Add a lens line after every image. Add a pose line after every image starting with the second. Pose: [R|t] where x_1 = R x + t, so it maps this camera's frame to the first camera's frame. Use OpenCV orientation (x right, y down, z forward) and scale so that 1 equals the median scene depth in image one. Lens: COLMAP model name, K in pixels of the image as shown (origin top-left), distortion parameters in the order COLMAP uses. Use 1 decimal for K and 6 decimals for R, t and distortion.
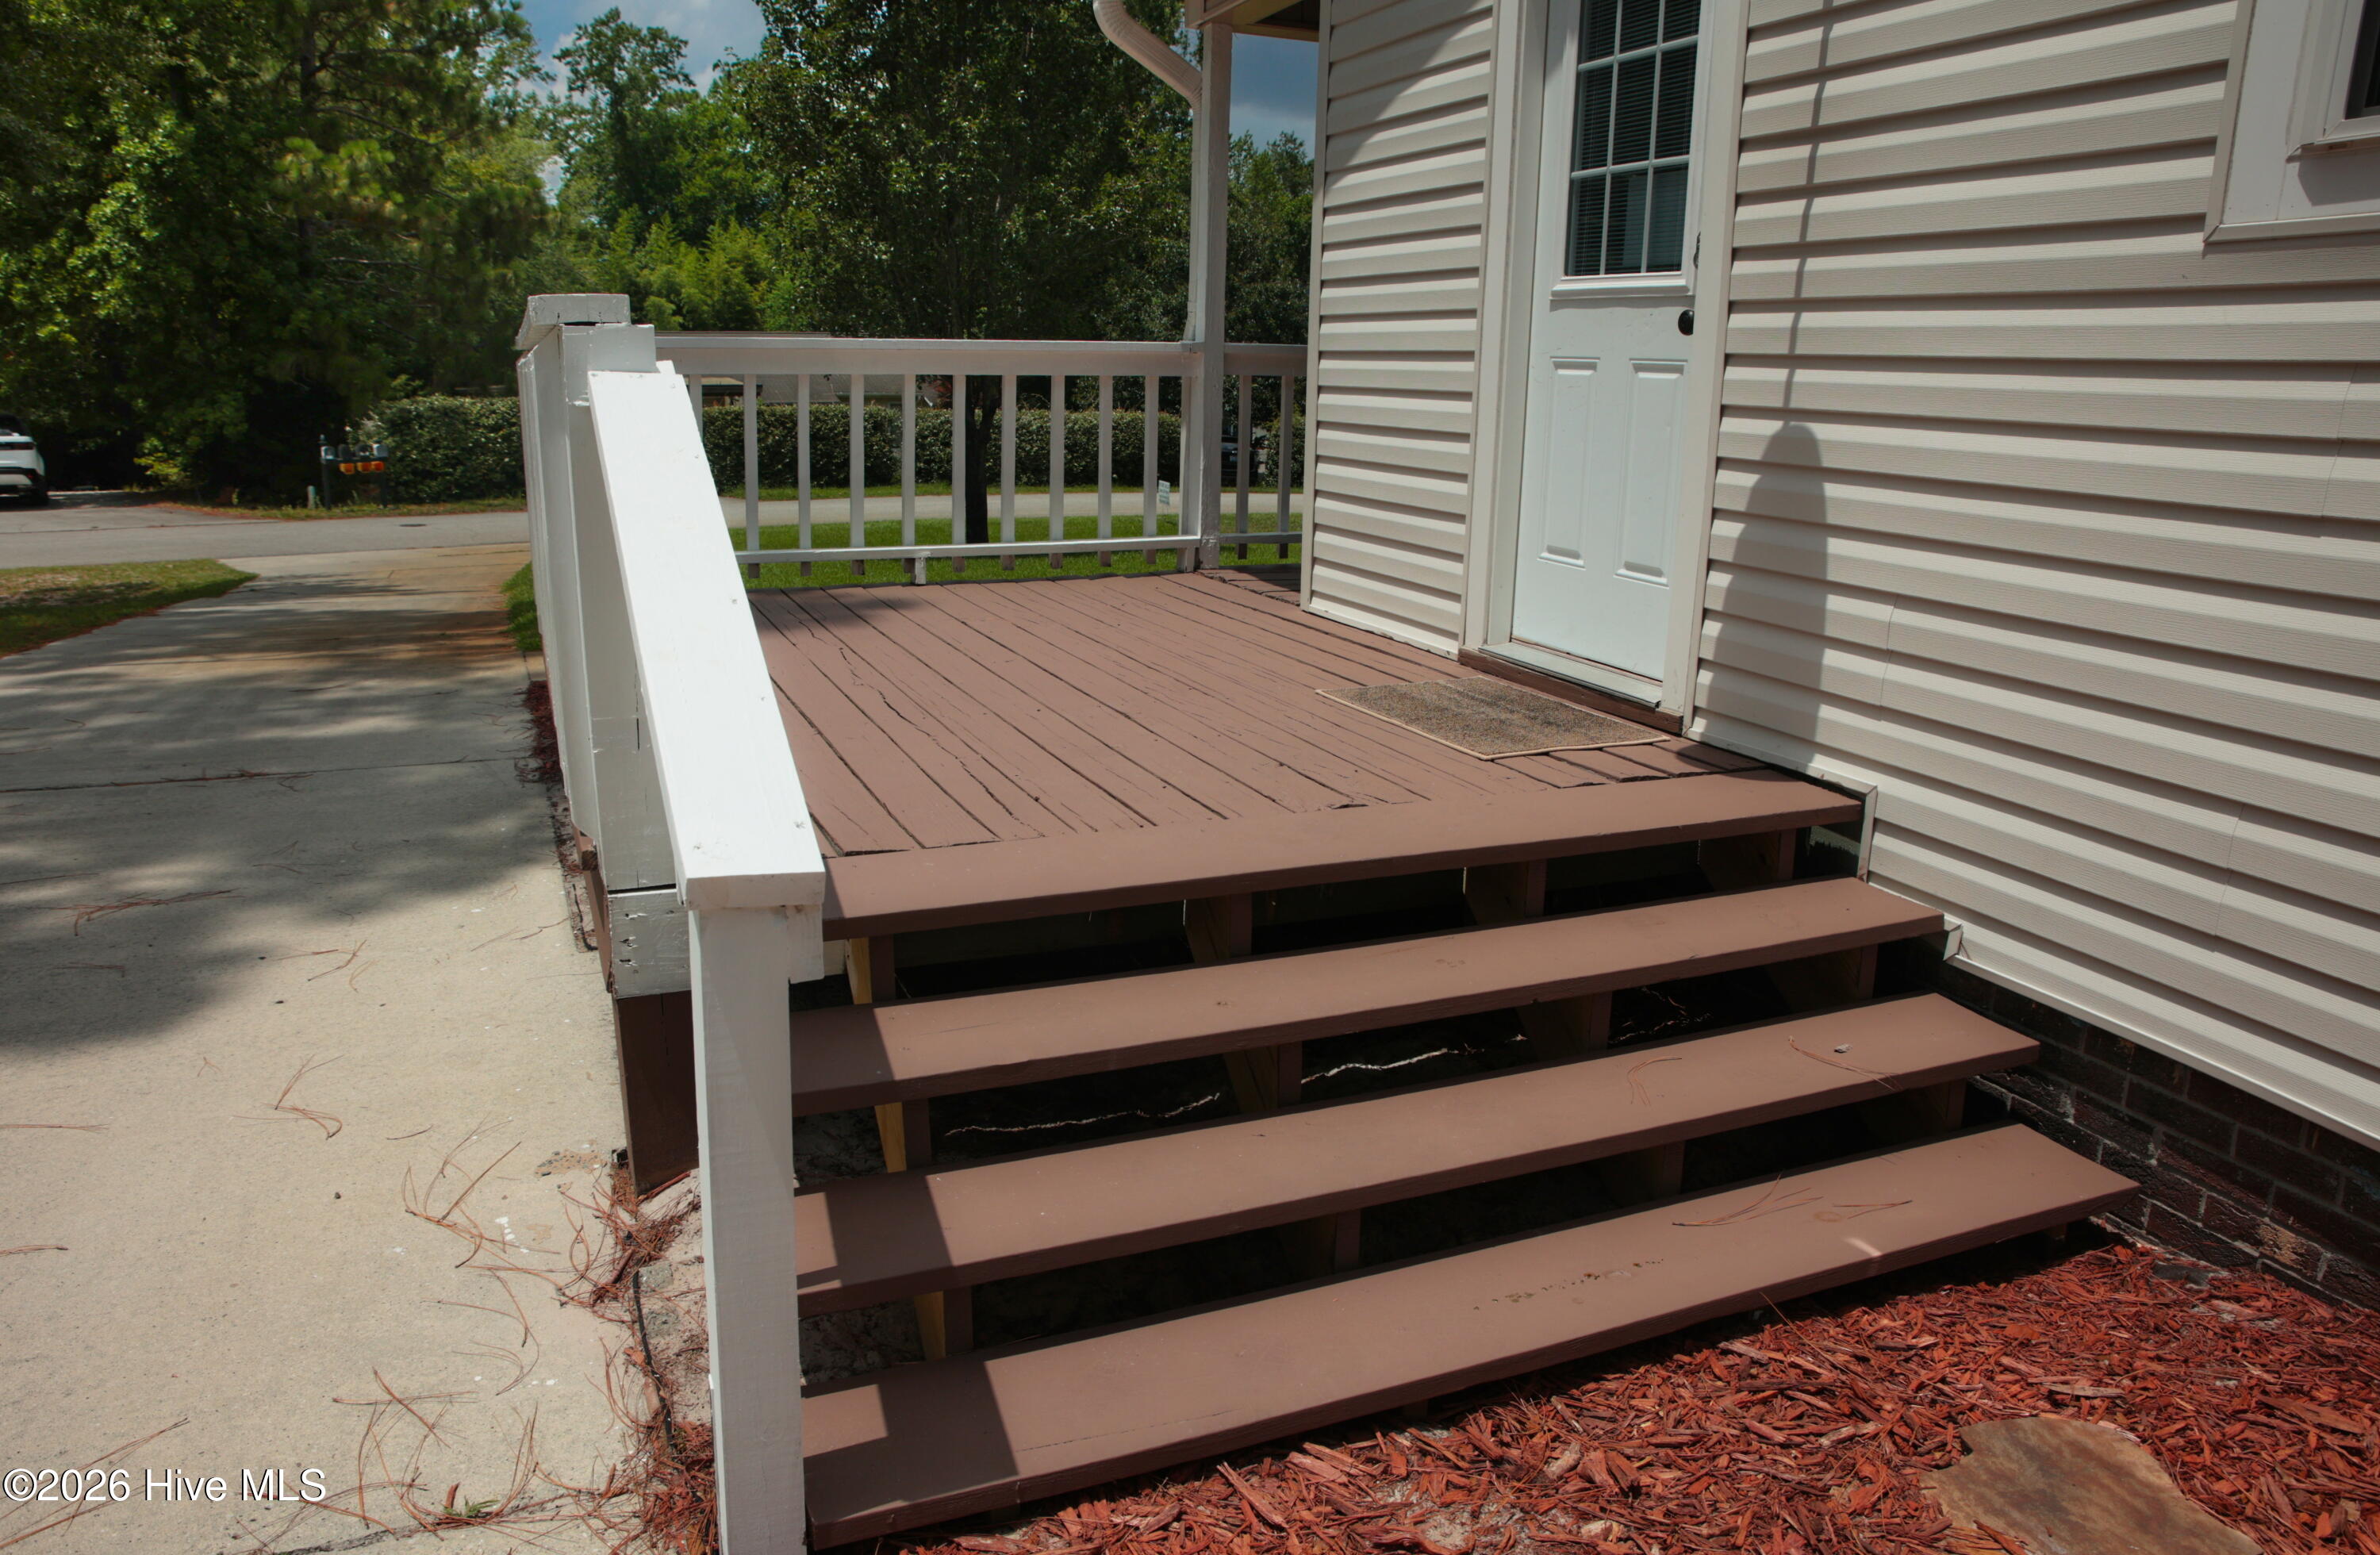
lens RADIAL K [[1627.2, 0, 1186.9], [0, 1627.2, 696.7], [0, 0, 1]] dist [-0.036462, 0.001198]
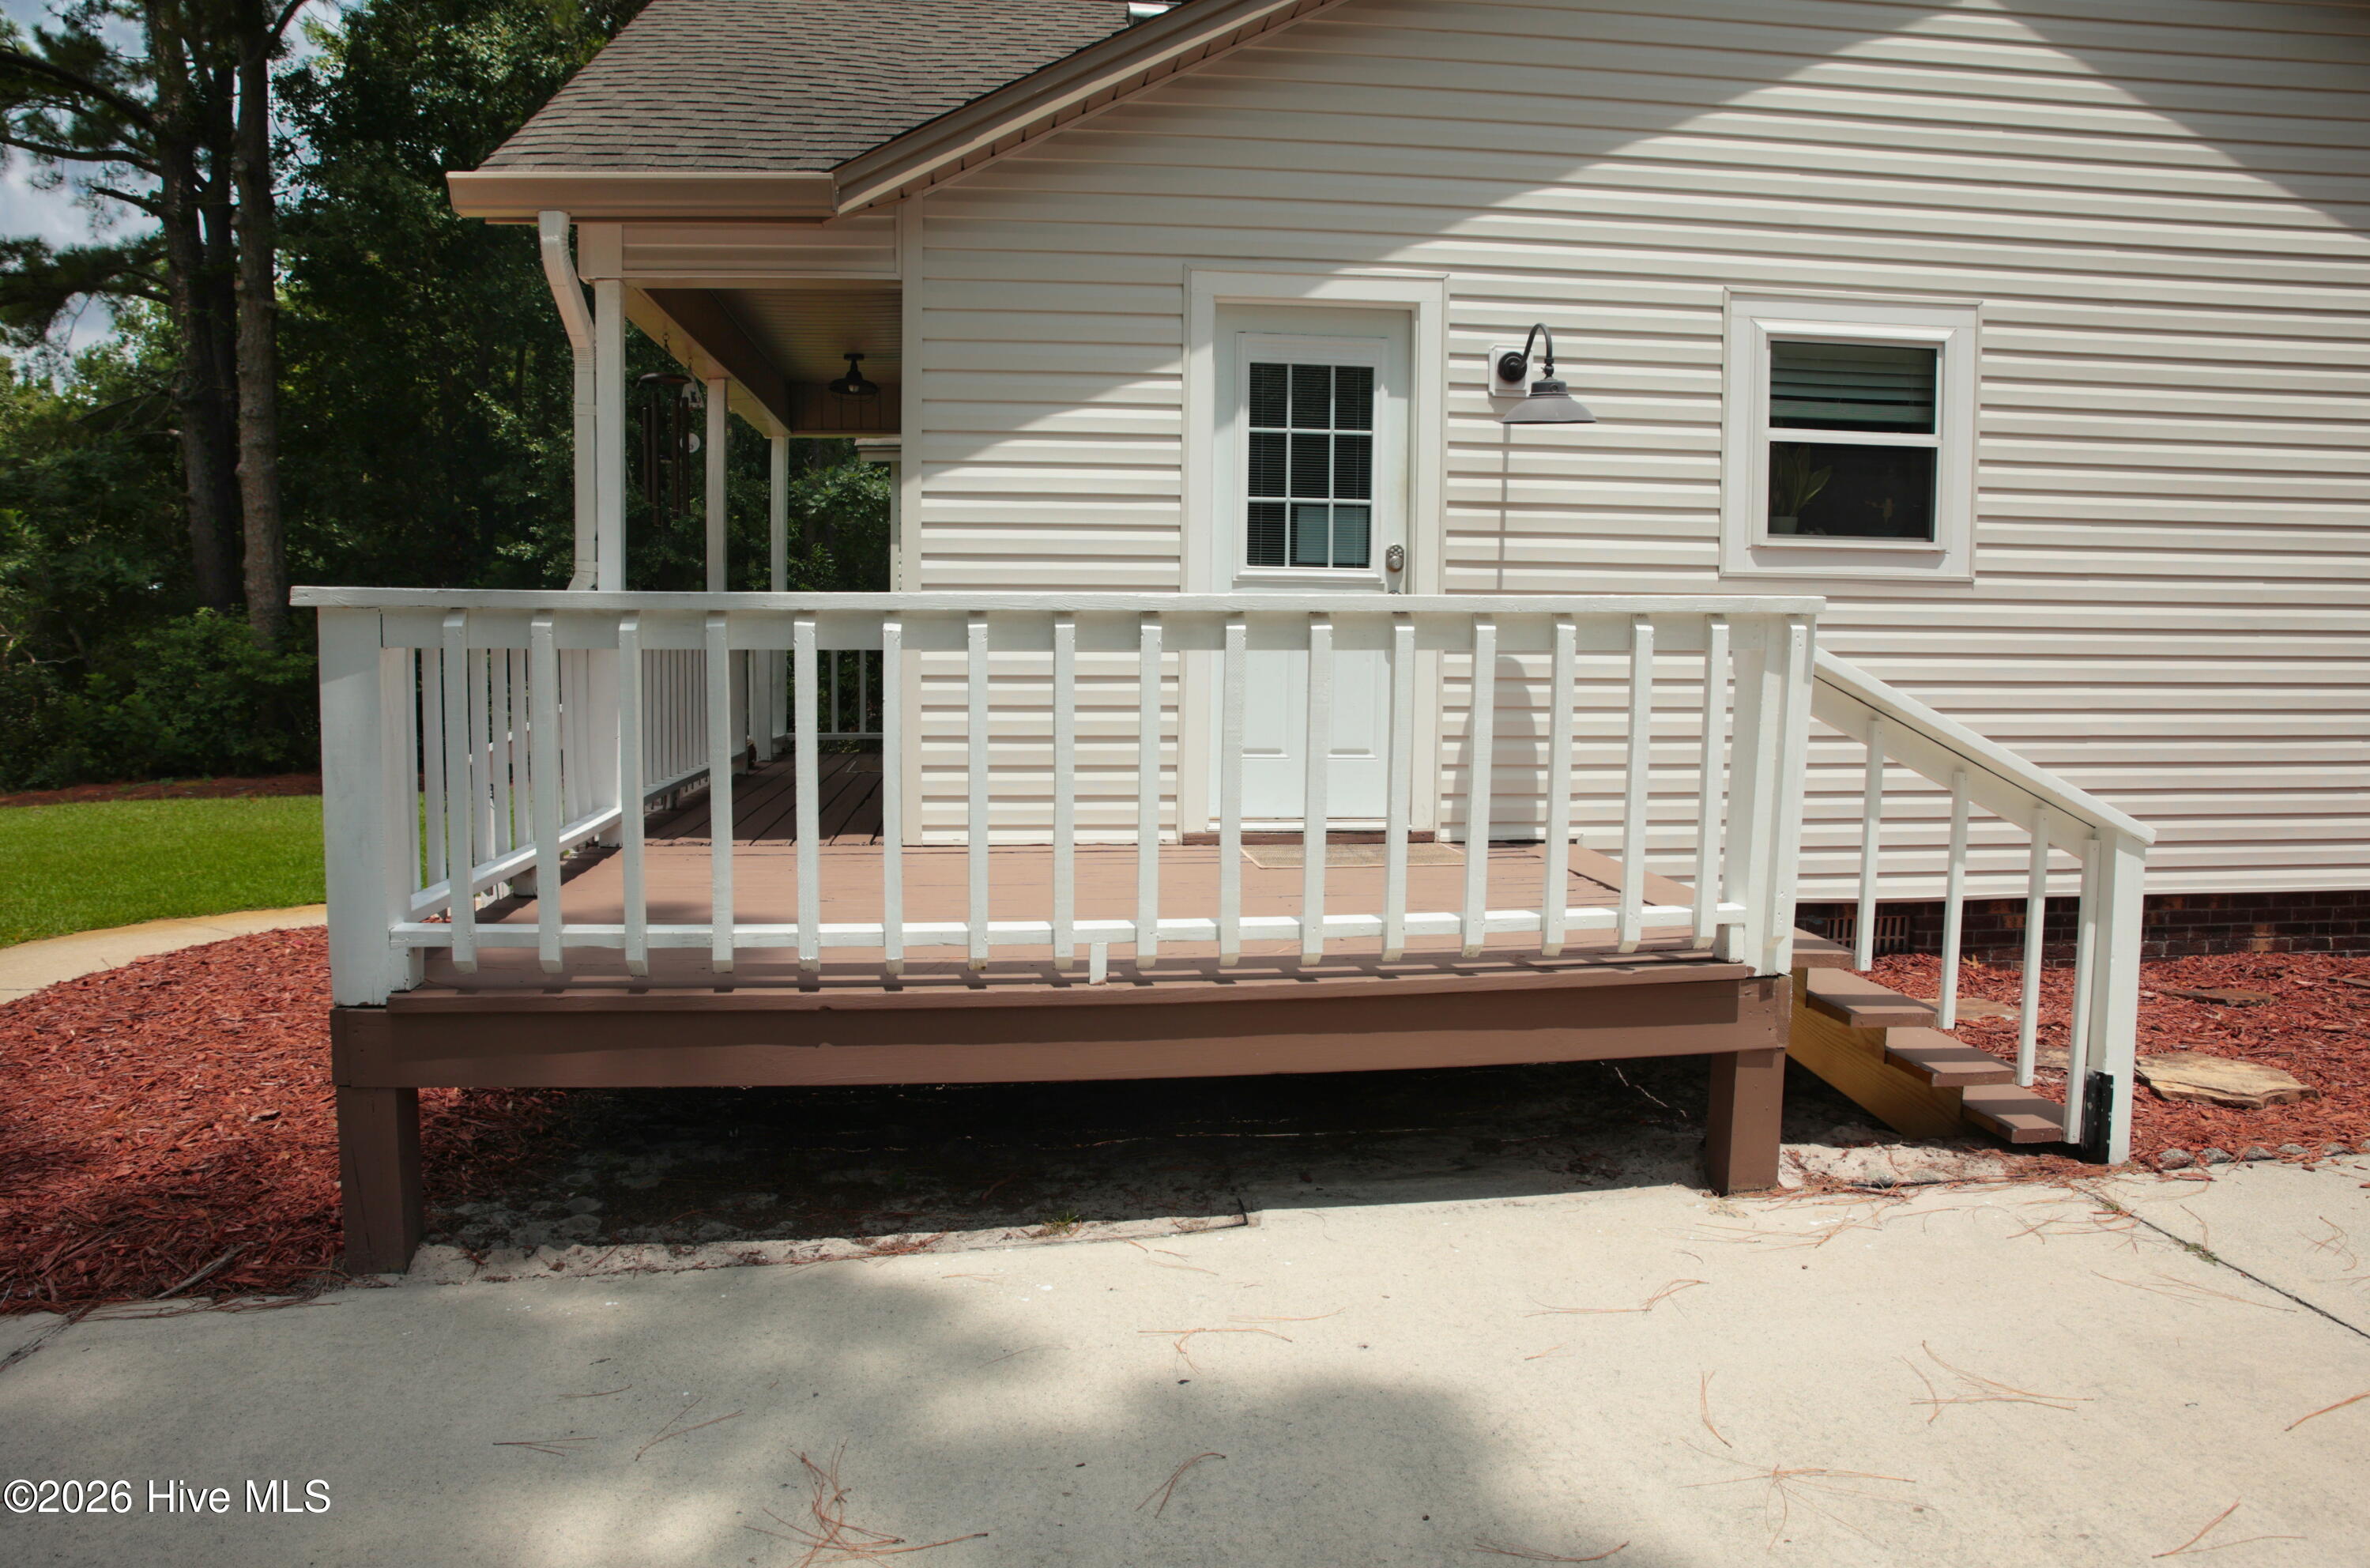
lens RADIAL K [[1558.4, 0, 1185.0], [0, 1558.4, 784.0], [0, 0, 1]] dist [-0.083065, 0.002625]
pose [[0.275351, -0.097400, 0.956397, -1.301057], [0.192565, 0.980280, 0.044392, -0.155764], [-0.941860, 0.171945, 0.288677, 0.764715]]
